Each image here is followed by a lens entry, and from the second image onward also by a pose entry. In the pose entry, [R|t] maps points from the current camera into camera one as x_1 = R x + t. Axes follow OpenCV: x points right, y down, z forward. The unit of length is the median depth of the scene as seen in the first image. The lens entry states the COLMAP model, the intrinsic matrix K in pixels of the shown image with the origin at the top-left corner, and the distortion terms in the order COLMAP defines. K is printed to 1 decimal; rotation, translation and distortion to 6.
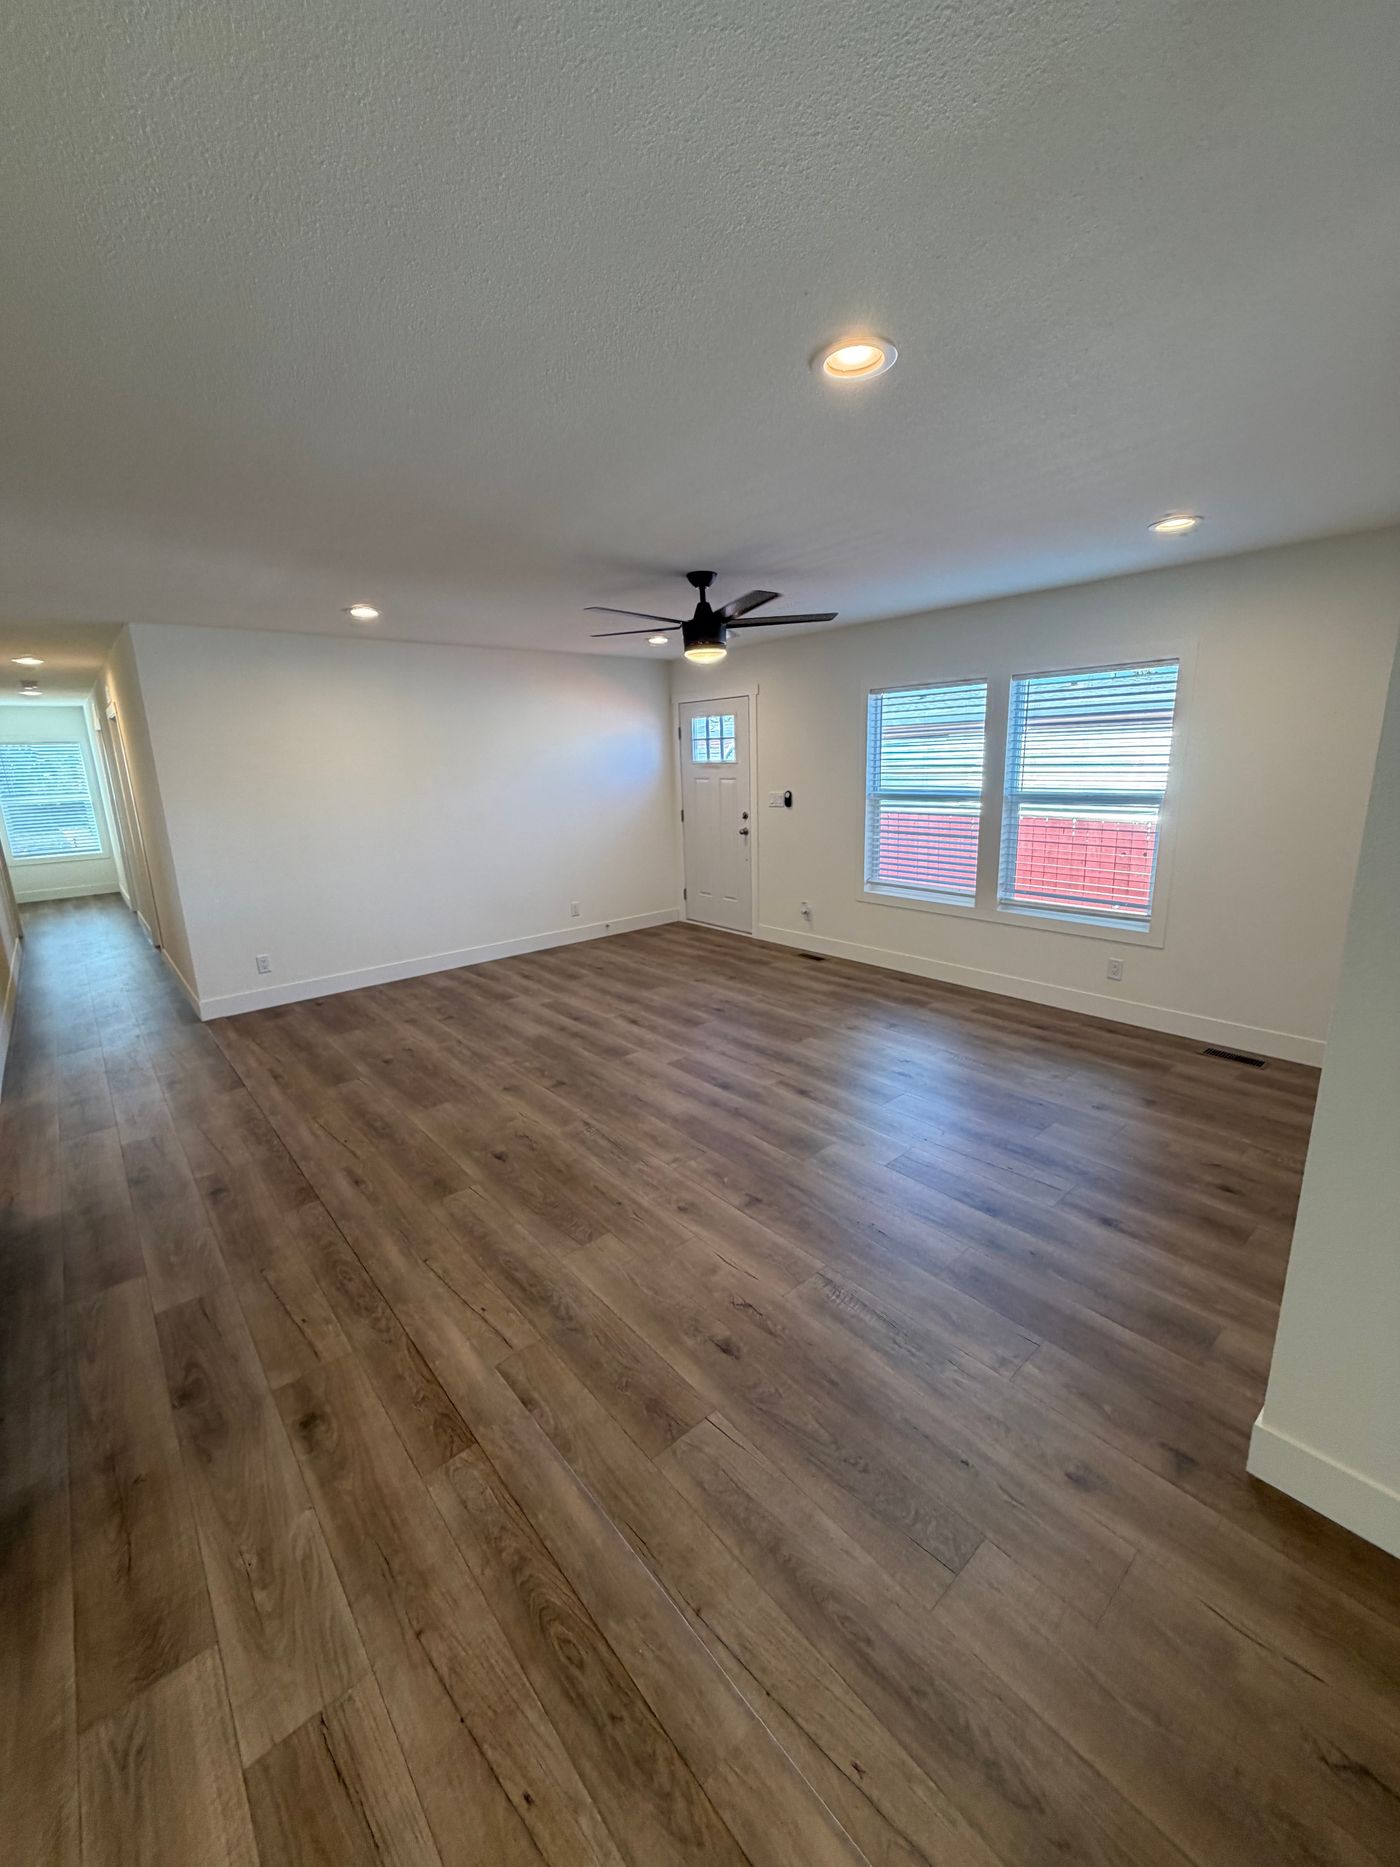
lens RADIAL K [[745.3, 0, 693.5], [0, 745.3, 940.4], [0, 0, 1]] dist [-0.000642, 0.000285]
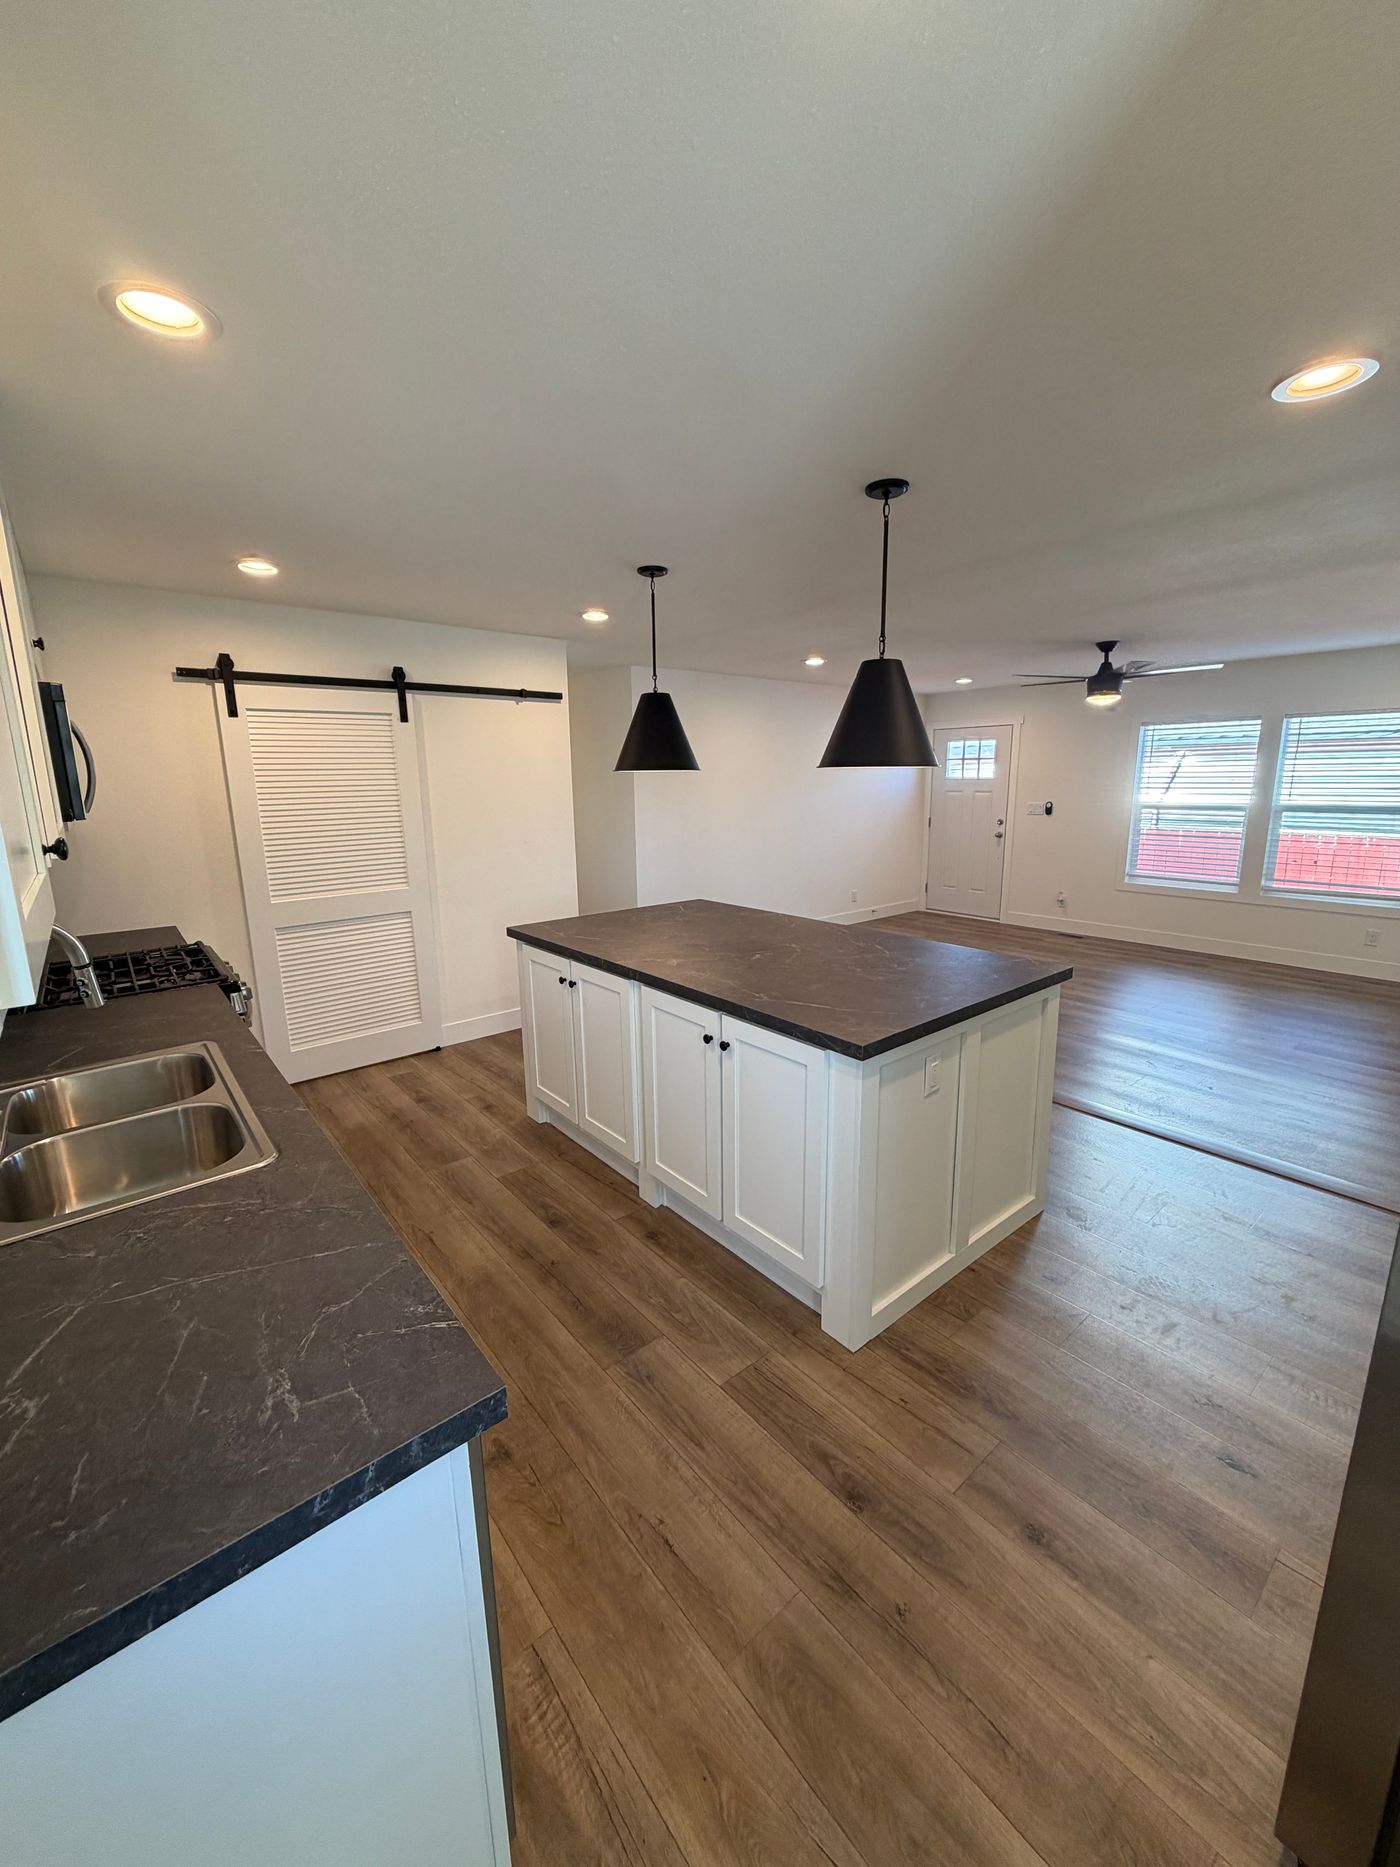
lens RADIAL K [[745.3, 0, 699.1], [0, 745.3, 934.8], [0, 0, 1]] dist [-0.000642, 0.000285]
pose [[0.999755, 0.018069, -0.012776, -0.467560], [-0.018469, 0.999319, -0.031957, 0.075649], [0.012190, 0.032185, 0.999408, -0.254377]]
